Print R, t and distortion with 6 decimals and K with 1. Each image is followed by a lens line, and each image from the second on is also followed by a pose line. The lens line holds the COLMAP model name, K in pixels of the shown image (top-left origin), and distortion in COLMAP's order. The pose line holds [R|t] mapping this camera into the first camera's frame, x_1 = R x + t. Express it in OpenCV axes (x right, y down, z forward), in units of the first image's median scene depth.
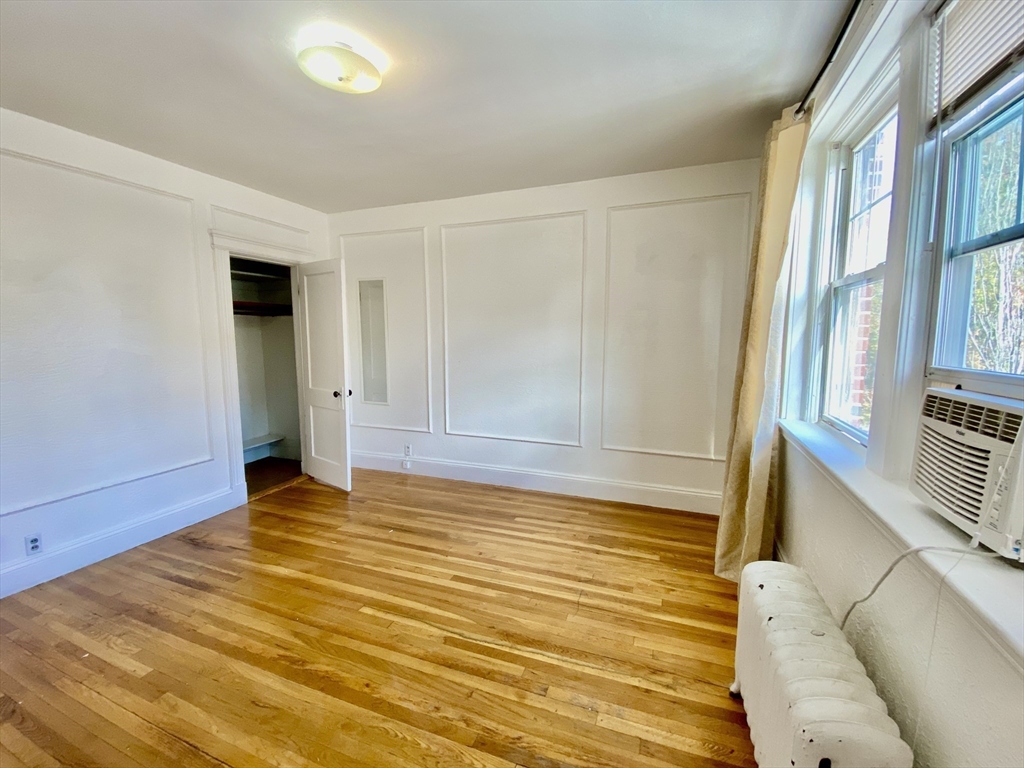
lens RADIAL K [[432.3, 0, 507.0], [0, 432.3, 383.8], [0, 0, 1]] dist [0.024130, -0.021775]
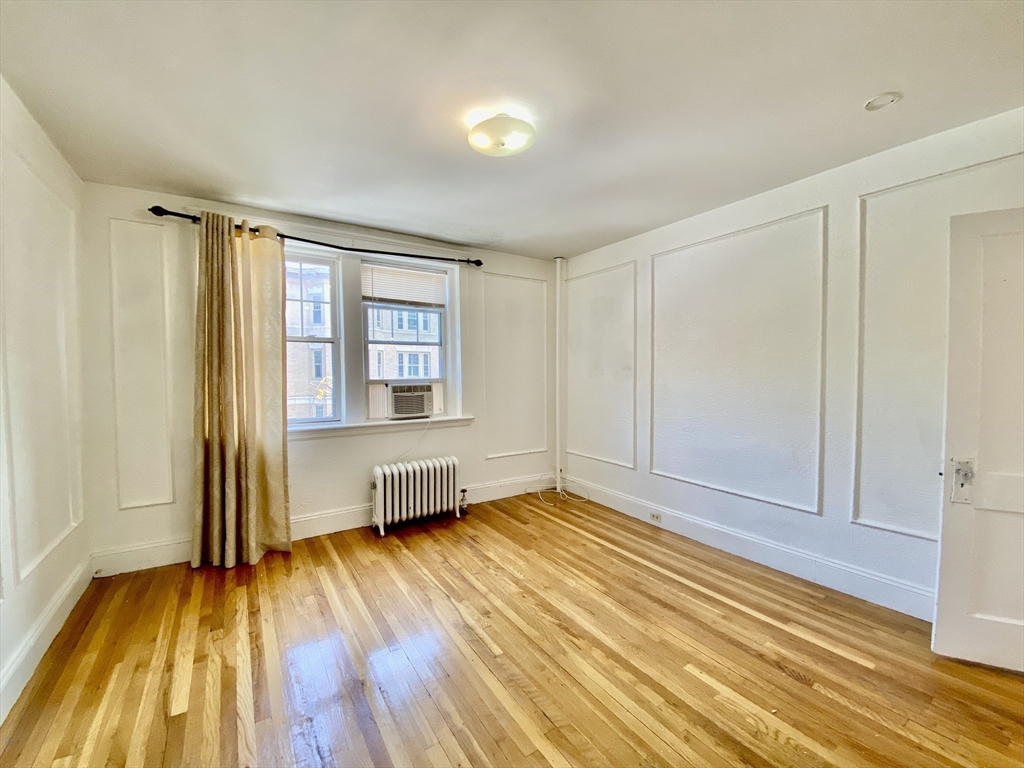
lens RADIAL K [[432.3, 0, 507.0], [0, 432.3, 383.8], [0, 0, 1]] dist [0.024130, -0.021775]
pose [[-0.811480, -0.012760, 0.584241, -0.968547], [0.072240, 0.989903, 0.121958, -0.192153], [-0.579898, 0.141172, -0.802364, 1.811847]]
